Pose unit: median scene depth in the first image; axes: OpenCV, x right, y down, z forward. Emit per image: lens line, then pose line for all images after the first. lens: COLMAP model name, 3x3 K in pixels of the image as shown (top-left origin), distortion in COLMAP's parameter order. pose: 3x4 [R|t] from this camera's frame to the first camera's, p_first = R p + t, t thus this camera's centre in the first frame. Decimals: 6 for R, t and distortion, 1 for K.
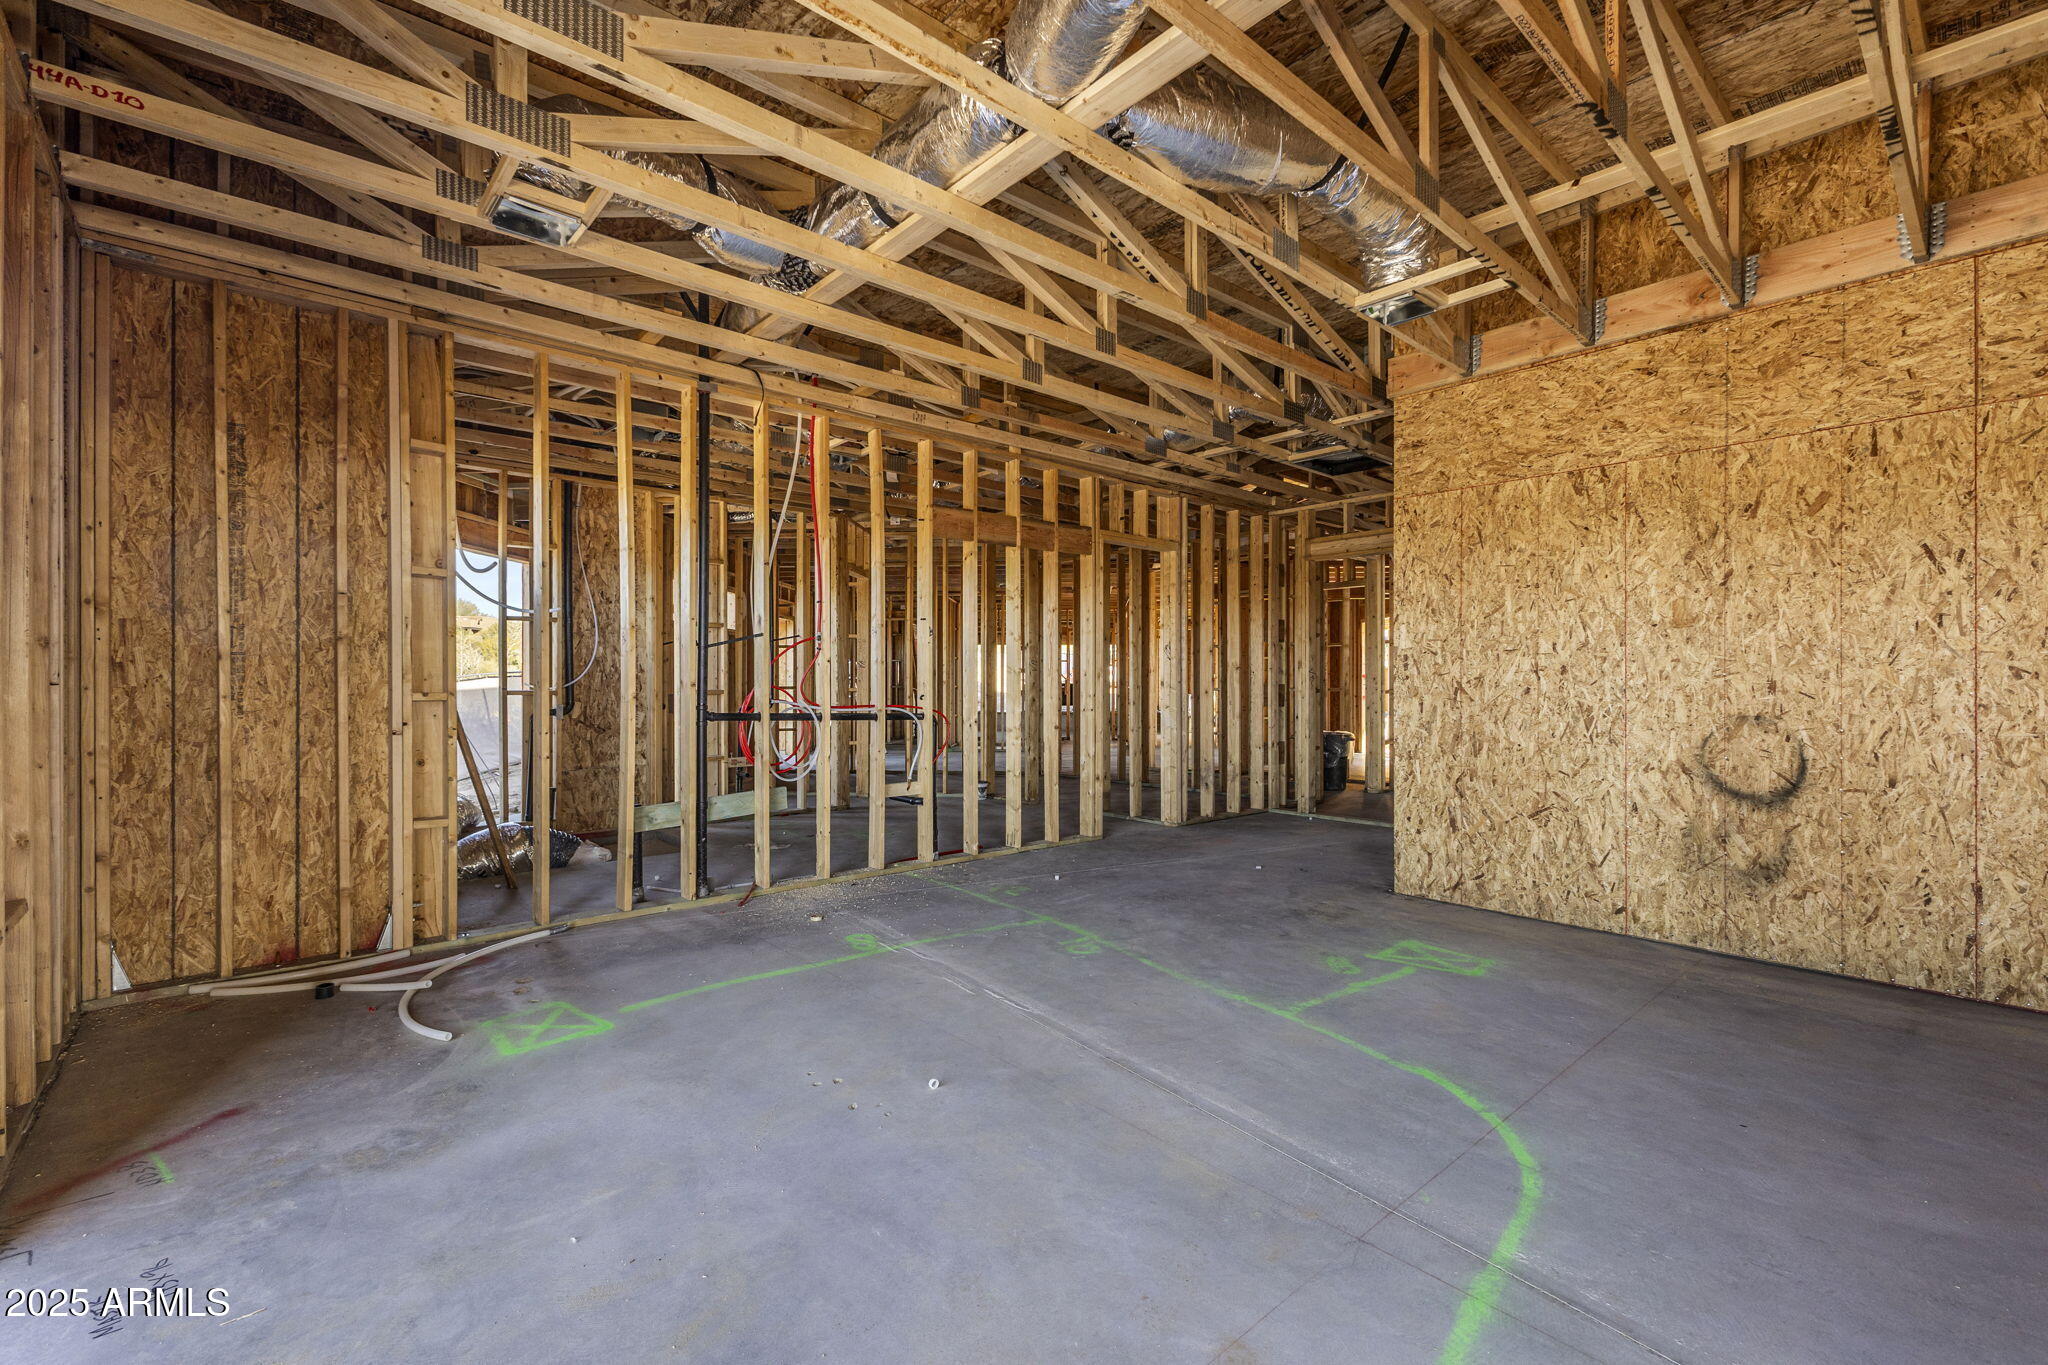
lens RADIAL K [[882.2, 0, 1024.1], [0, 882.2, 681.9], [0, 0, 1]] dist [0.010574, -0.000040]
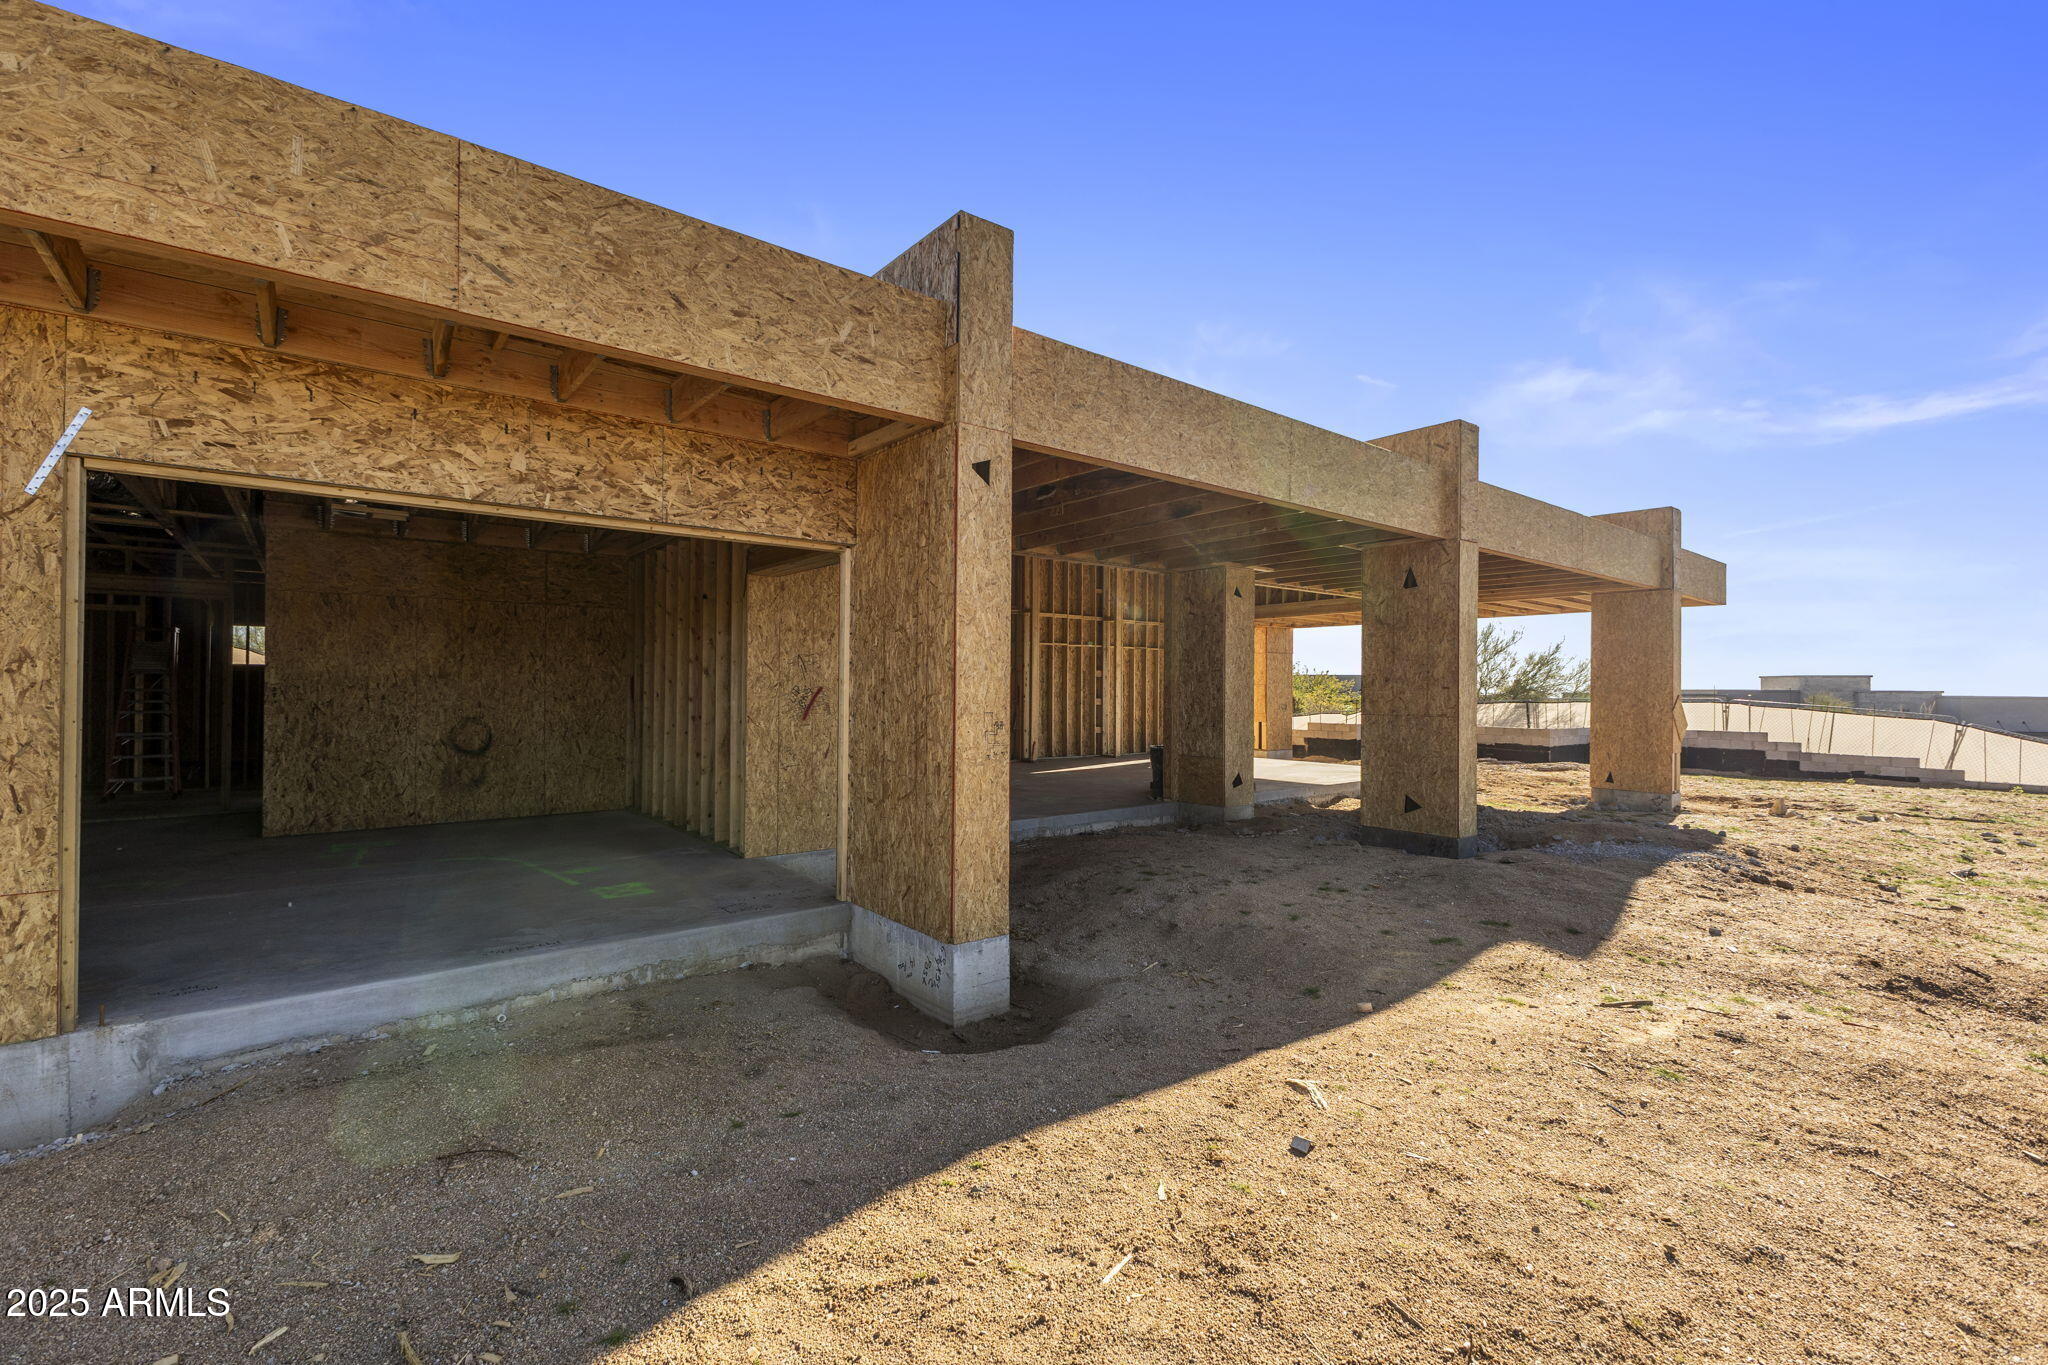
lens RADIAL K [[882.2, 0, 1030.0], [0, 882.2, 677.6], [0, 0, 1]] dist [0.010574, -0.000040]
pose [[0.052718, 0.011144, 0.998547, -1.373139], [-0.004792, 0.999929, -0.010907, -0.046412], [-0.998598, -0.004210, 0.052768, -0.565978]]
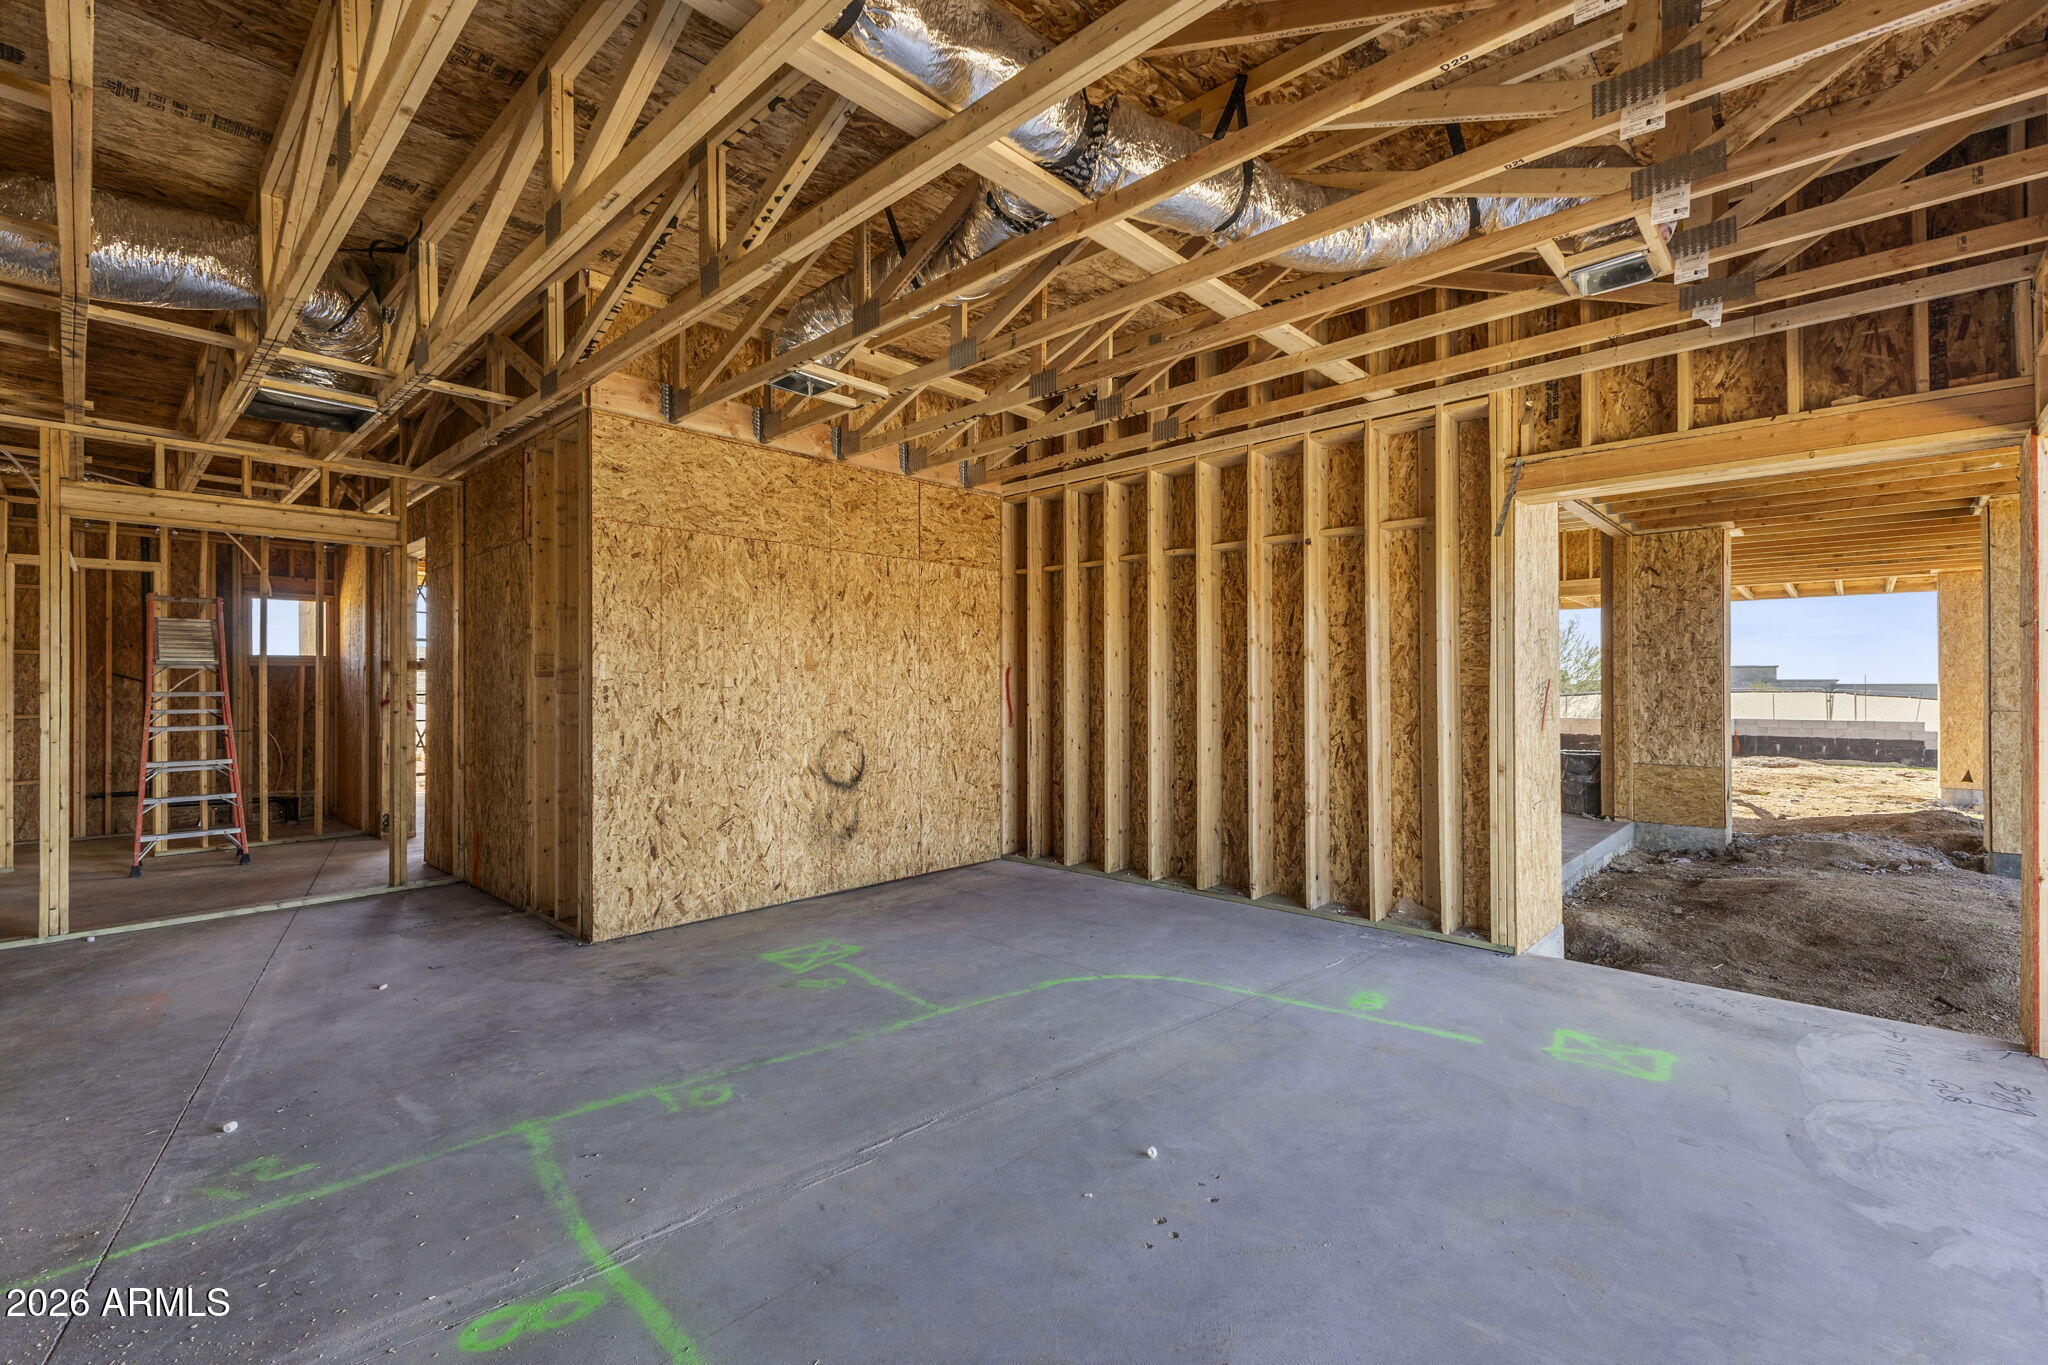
lens RADIAL K [[882.2, 0, 1029.0], [0, 882.2, 680.2], [0, 0, 1]] dist [0.010574, -0.000040]
pose [[-0.096274, 0.005277, 0.995341, -0.682779], [0.003014, 0.999983, -0.005010, -0.038156], [-0.995350, 0.002517, -0.096288, 0.791896]]
